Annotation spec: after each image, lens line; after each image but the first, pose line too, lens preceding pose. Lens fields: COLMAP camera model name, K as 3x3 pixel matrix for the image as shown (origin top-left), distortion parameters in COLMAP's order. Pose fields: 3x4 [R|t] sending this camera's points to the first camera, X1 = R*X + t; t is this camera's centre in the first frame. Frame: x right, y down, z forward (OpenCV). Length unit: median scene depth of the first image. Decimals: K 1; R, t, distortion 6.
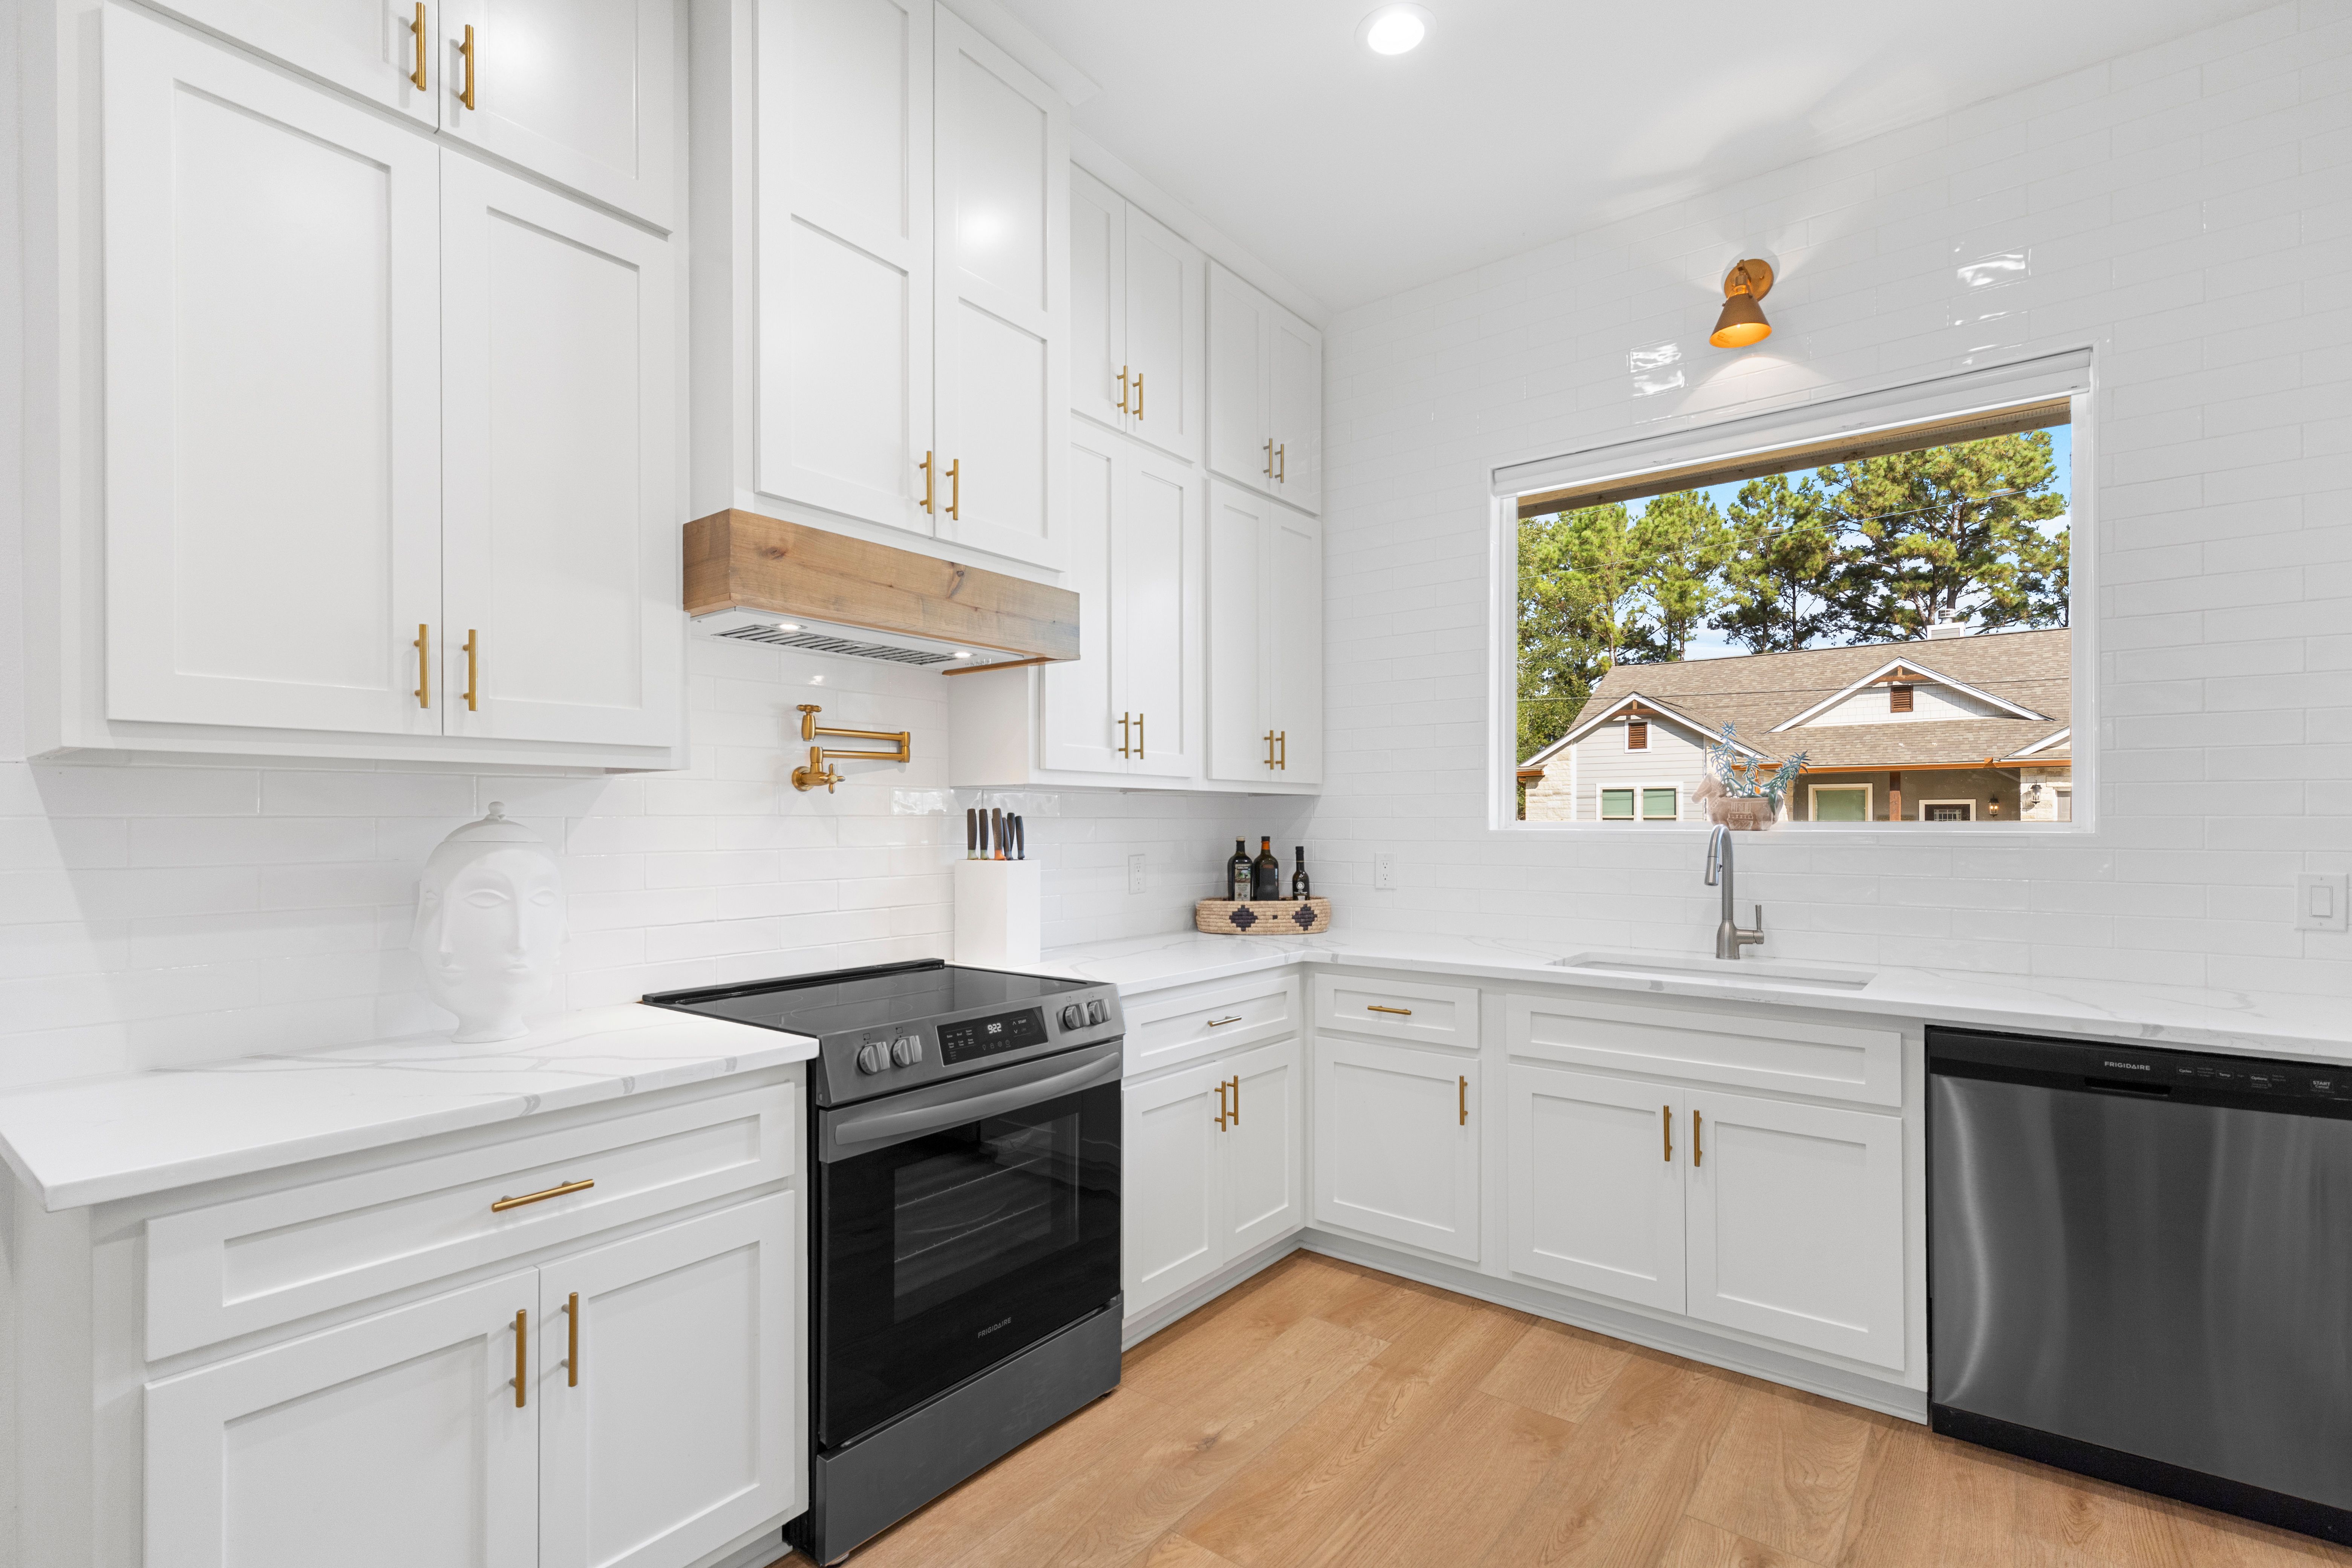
lens RADIAL K [[1073.7, 0, 1167.5], [0, 1073.7, 817.8], [0, 0, 1]] dist [0.003009, 0.000117]
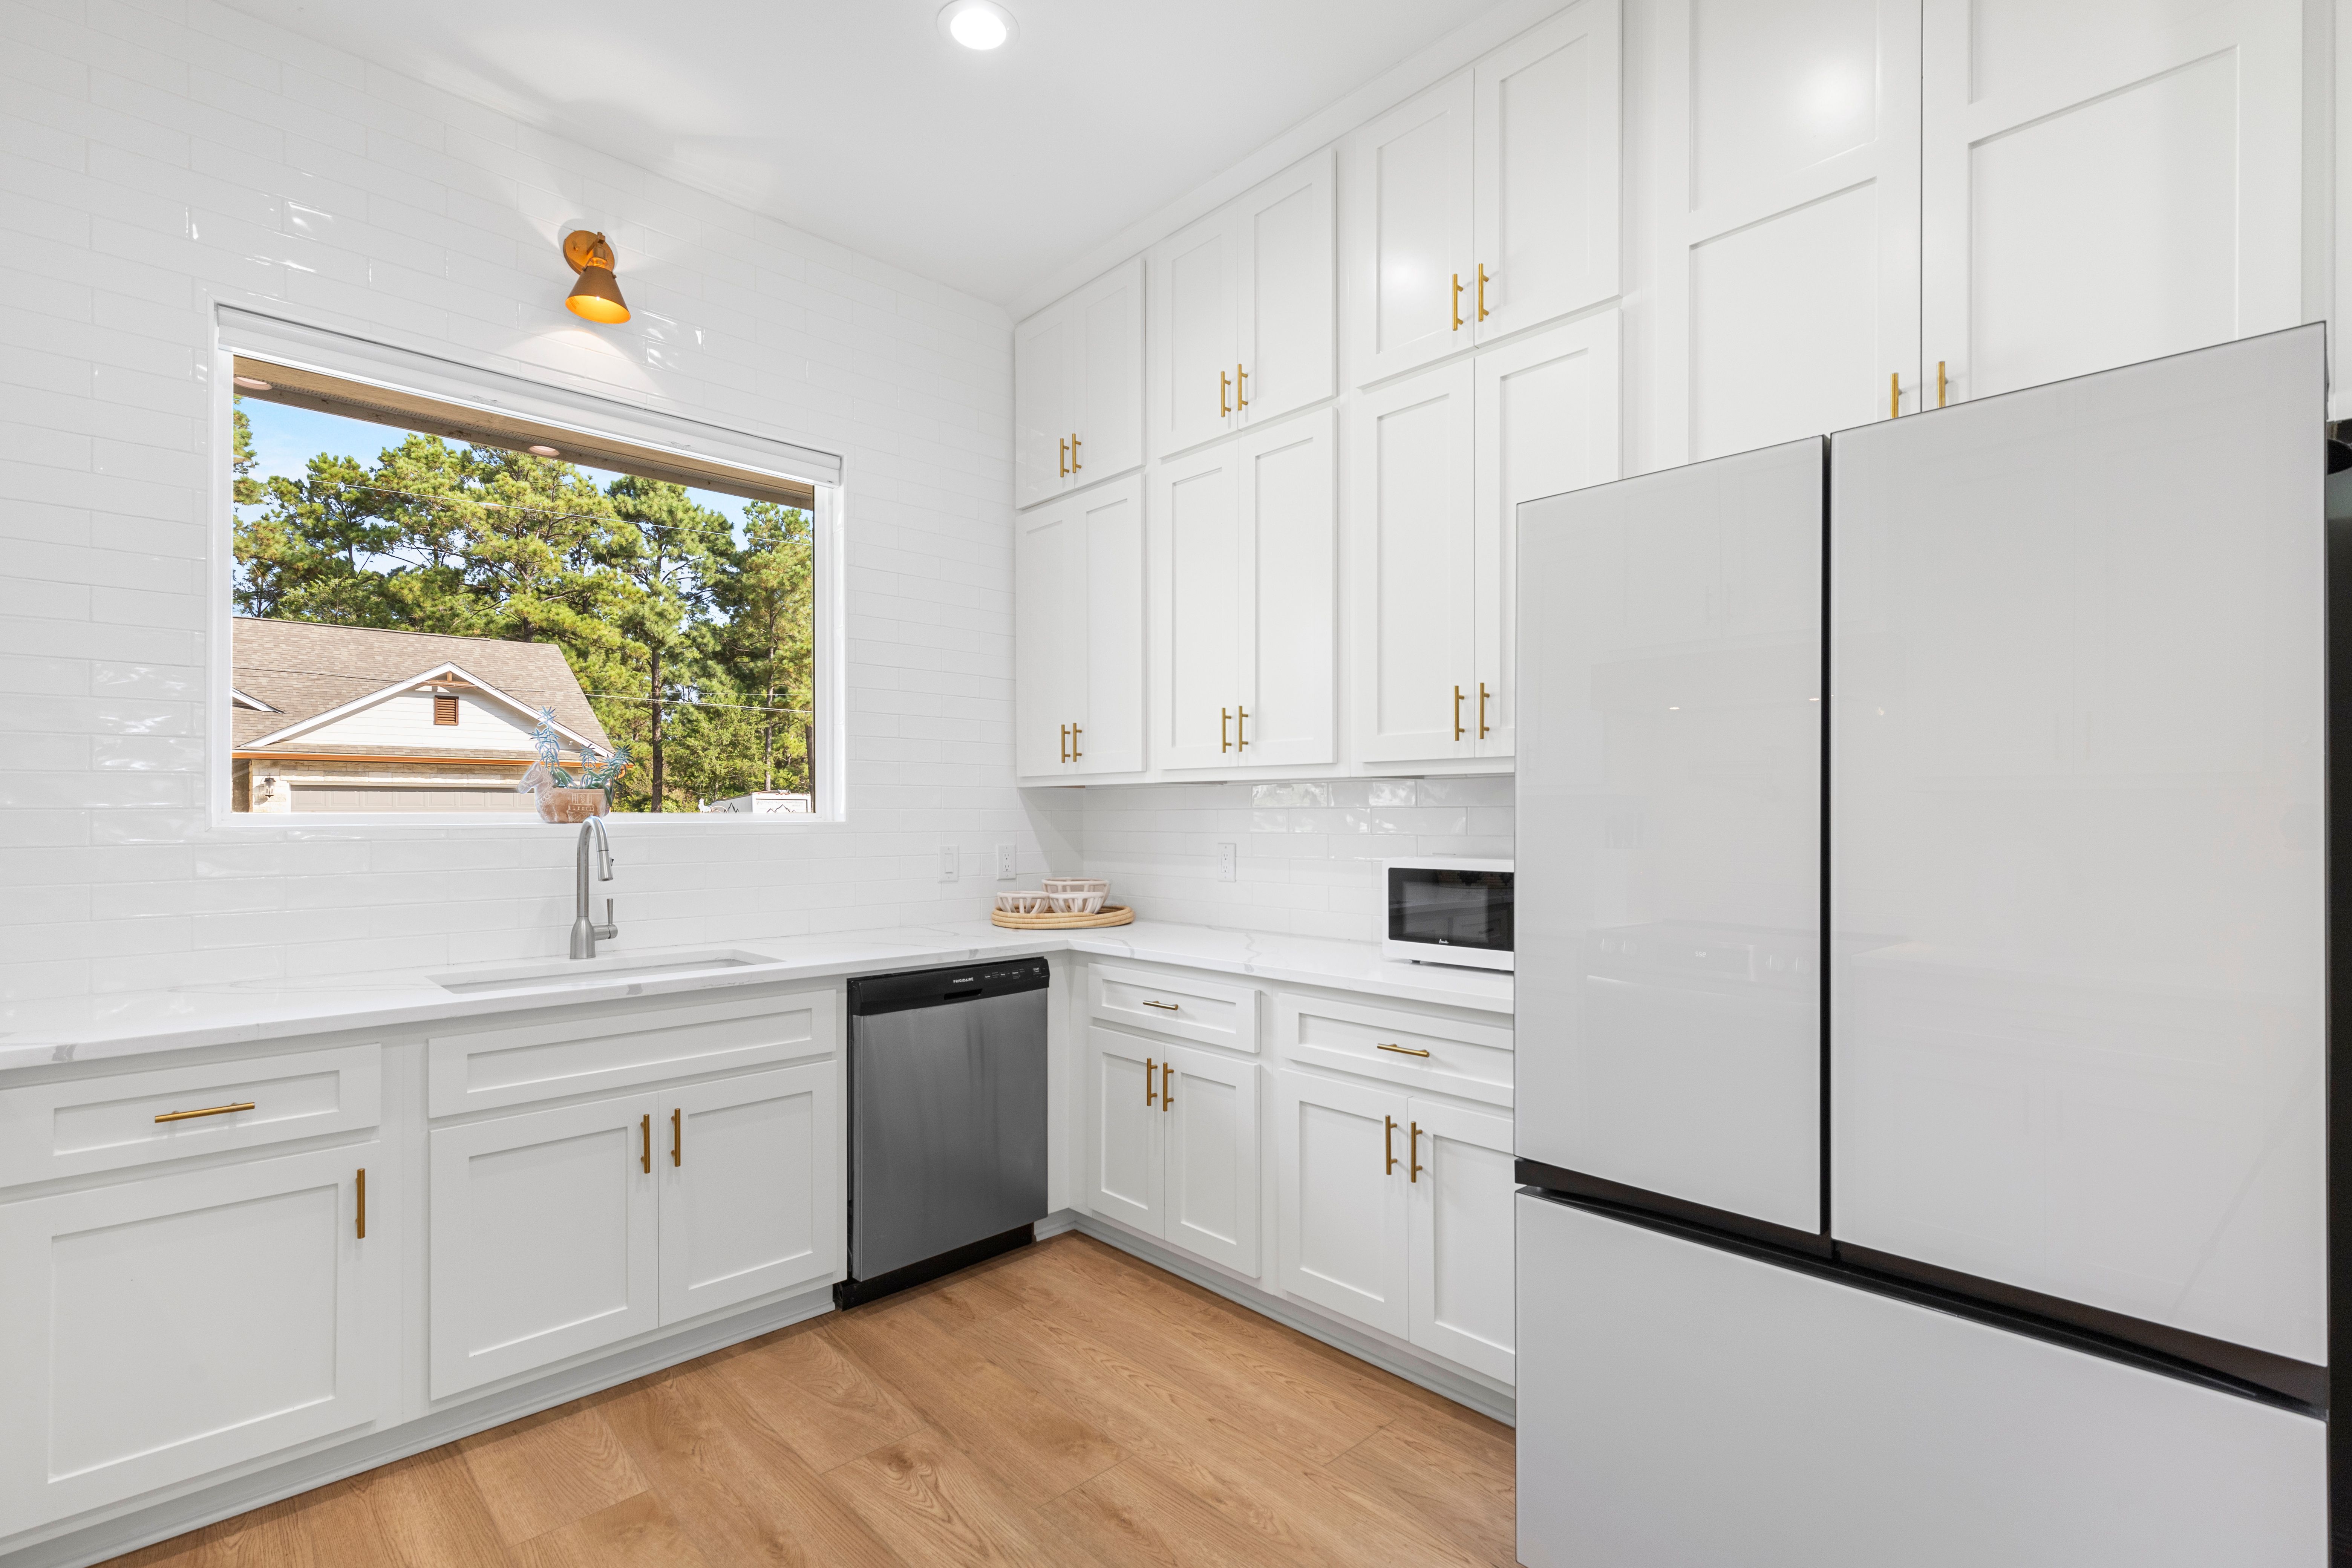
lens RADIAL K [[1073.7, 0, 1190.2], [0, 1073.7, 807.1], [0, 0, 1]] dist [0.003009, 0.000117]
pose [[0.140335, 0.004352, 0.990094, -0.380288], [0.000172, 0.999990, -0.004420, 0.002341], [-0.990104, 0.000791, 0.140333, 0.372423]]
